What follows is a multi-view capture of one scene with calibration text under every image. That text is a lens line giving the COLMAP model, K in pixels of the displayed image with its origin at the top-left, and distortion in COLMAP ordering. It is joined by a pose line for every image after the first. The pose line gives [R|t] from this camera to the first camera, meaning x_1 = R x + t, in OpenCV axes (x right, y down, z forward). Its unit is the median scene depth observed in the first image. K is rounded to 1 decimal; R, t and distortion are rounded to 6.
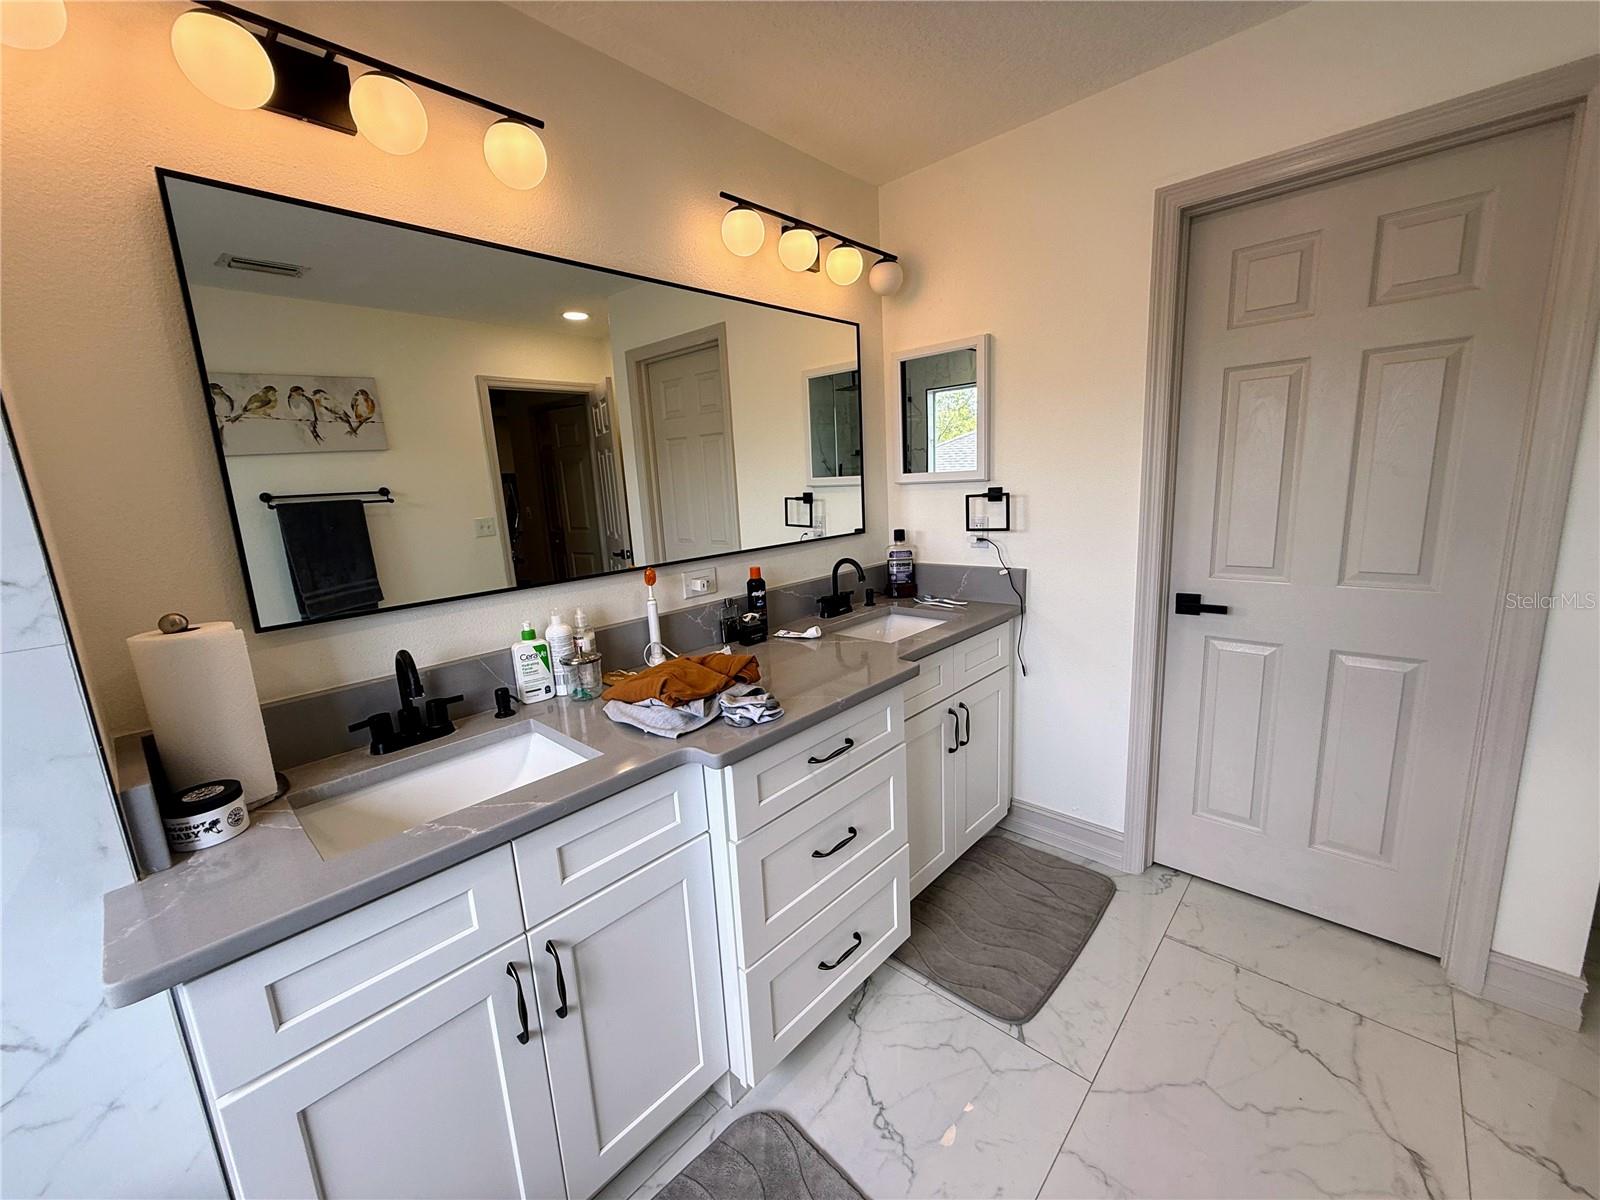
lens RADIAL K [[635.3, 0, 800.0], [0, 635.3, 600.0], [0, 0, 1]] dist [0.000985, 0.000069]
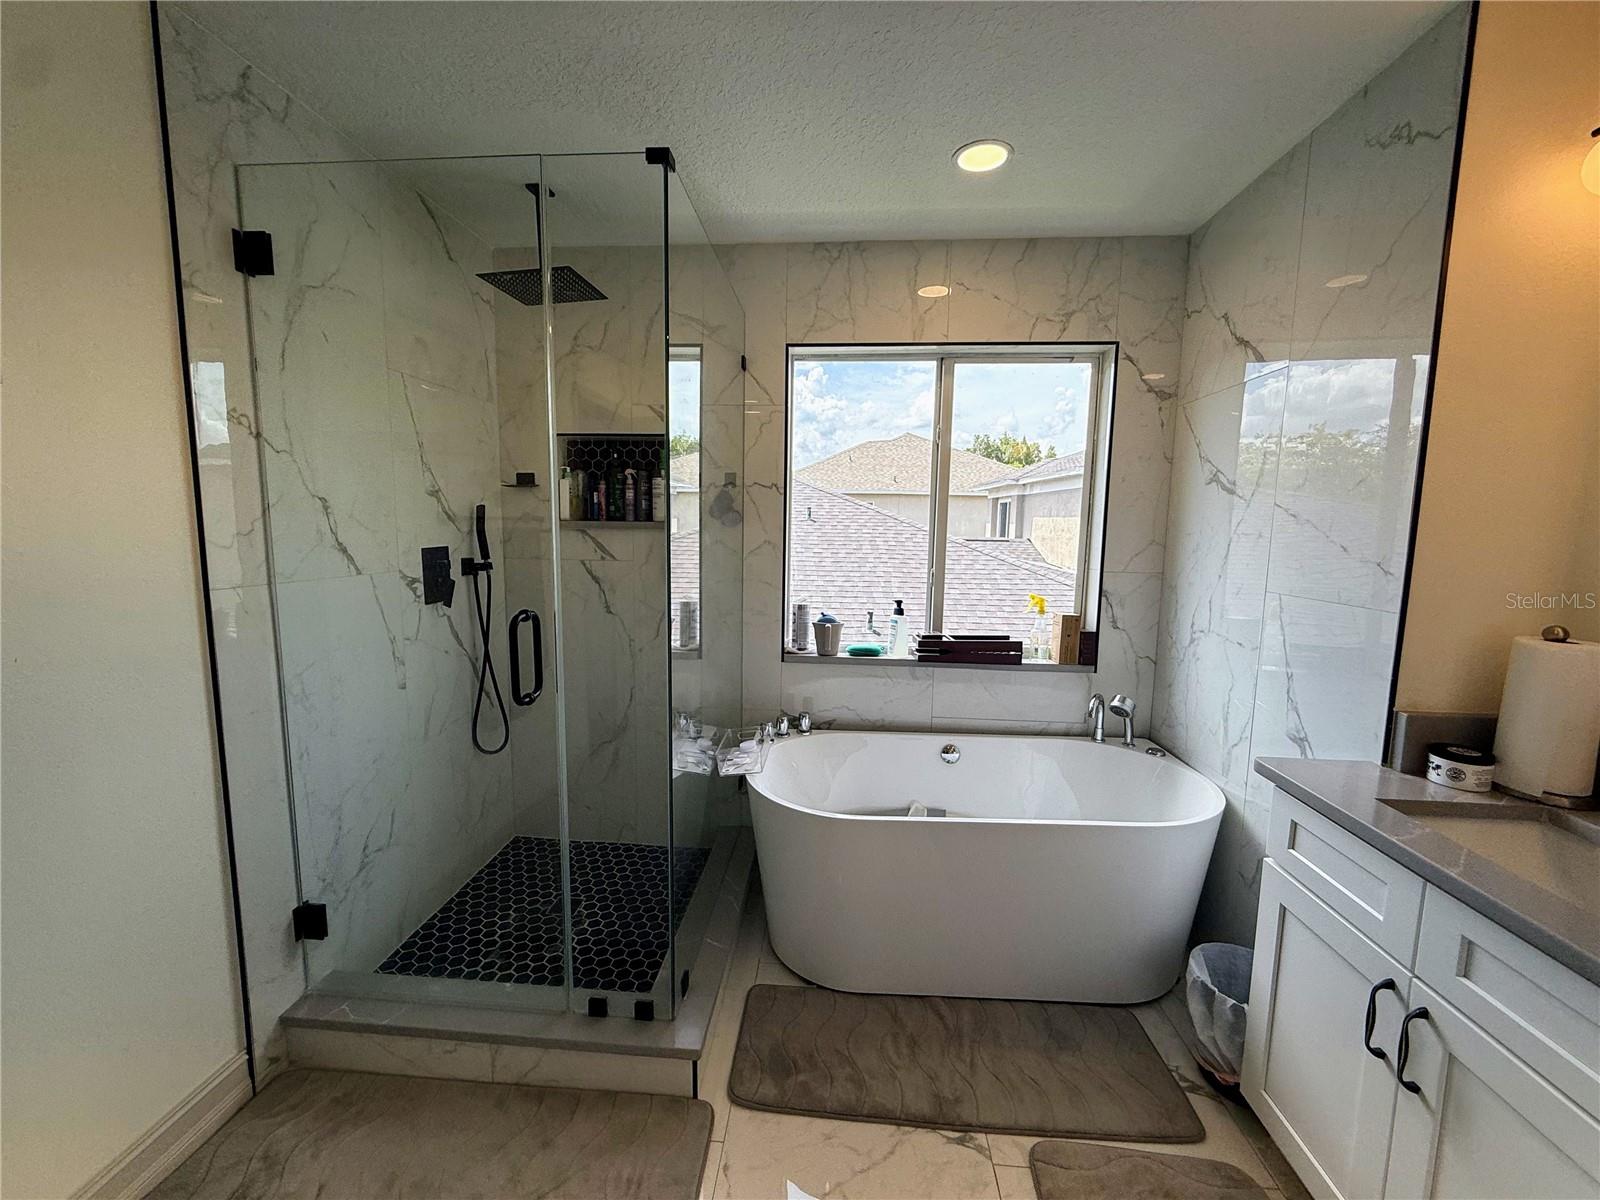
lens RADIAL K [[635.3, 0, 800.0], [0, 635.3, 600.0], [0, 0, 1]] dist [0.000985, 0.000069]
pose [[-0.781782, 0.115385, -0.612783, 0.928145], [-0.090944, 0.951123, 0.295118, -0.263556], [0.616884, 0.286447, -0.733078, 1.029347]]
